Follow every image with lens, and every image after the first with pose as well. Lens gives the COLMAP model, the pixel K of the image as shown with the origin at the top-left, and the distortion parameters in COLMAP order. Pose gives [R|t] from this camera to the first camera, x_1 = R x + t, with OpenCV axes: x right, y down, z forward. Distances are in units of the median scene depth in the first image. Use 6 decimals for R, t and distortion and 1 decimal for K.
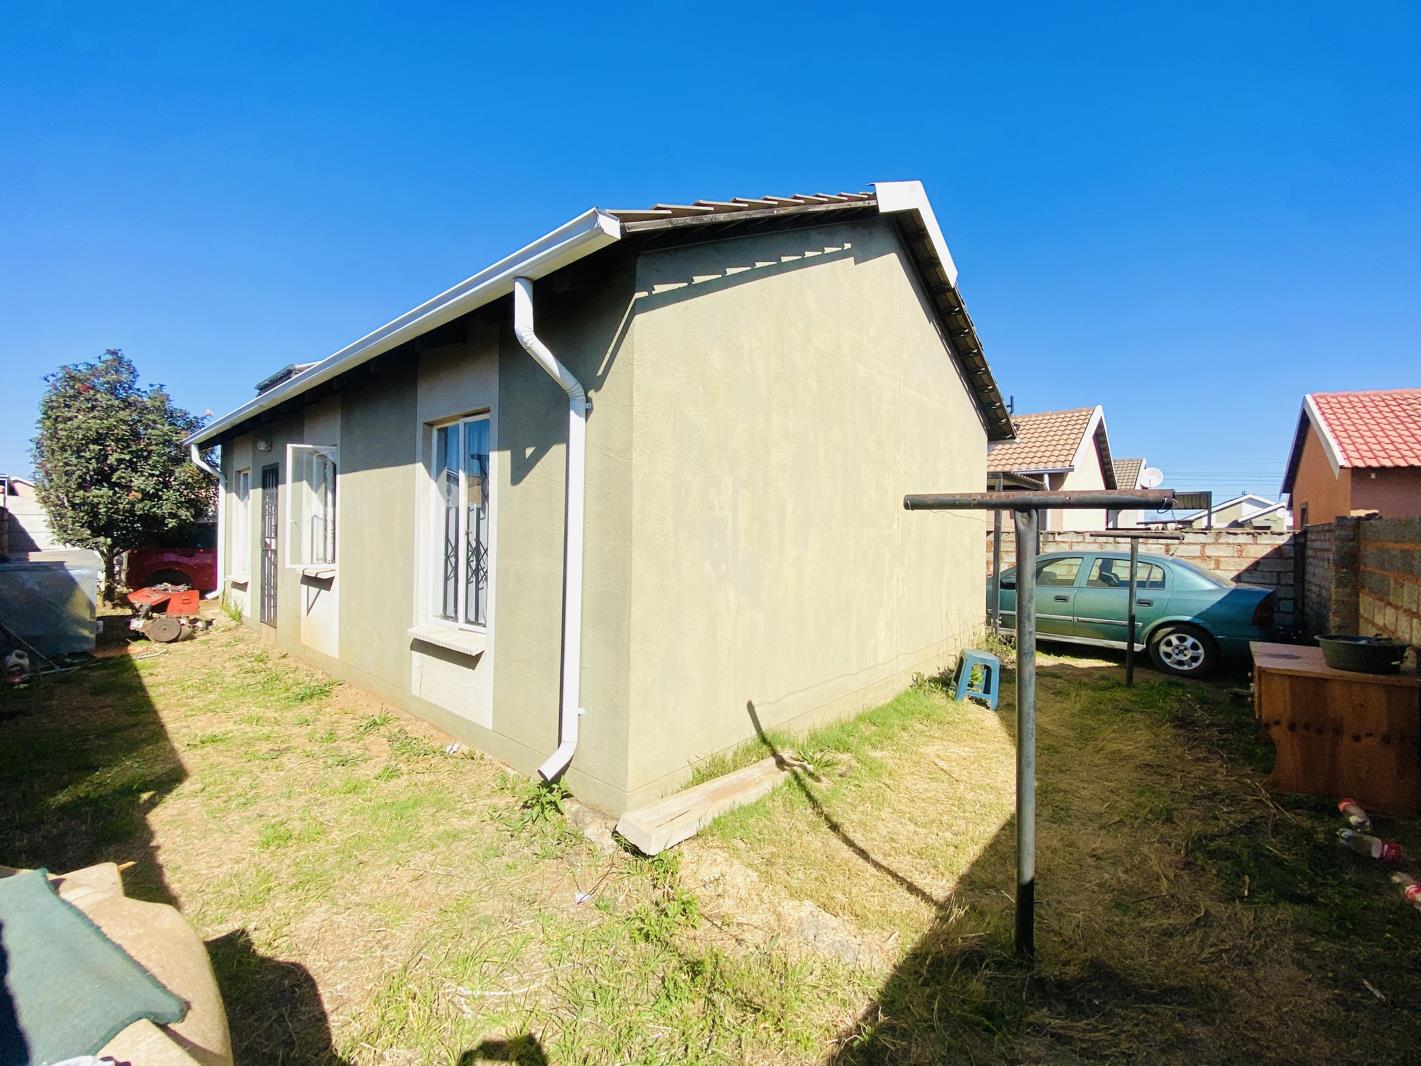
lens RADIAL K [[559.8, 0, 710.5], [0, 559.8, 533.0], [0, 0, 1]] dist [0.022518, -0.019866]
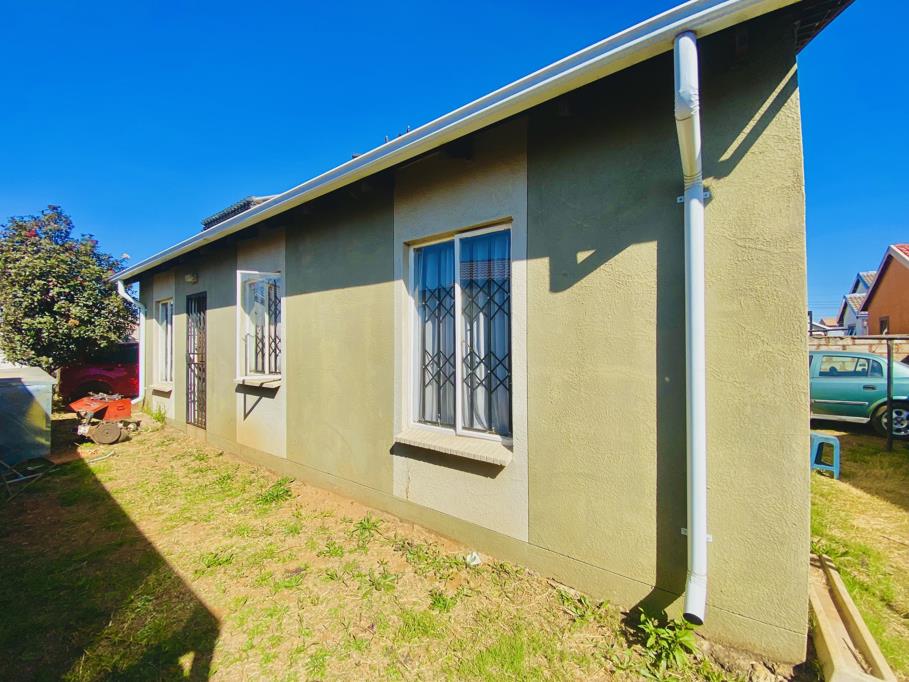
lens RADIAL K [[358.1, 0, 454.5], [0, 358.1, 341.0], [0, 0, 1]] dist [0.022518, -0.019866]
pose [[0.997814, -0.018844, 0.063347, -0.288611], [0.019800, 0.999699, -0.014497, 0.003027], [-0.063055, 0.015719, 0.997886, 0.198054]]
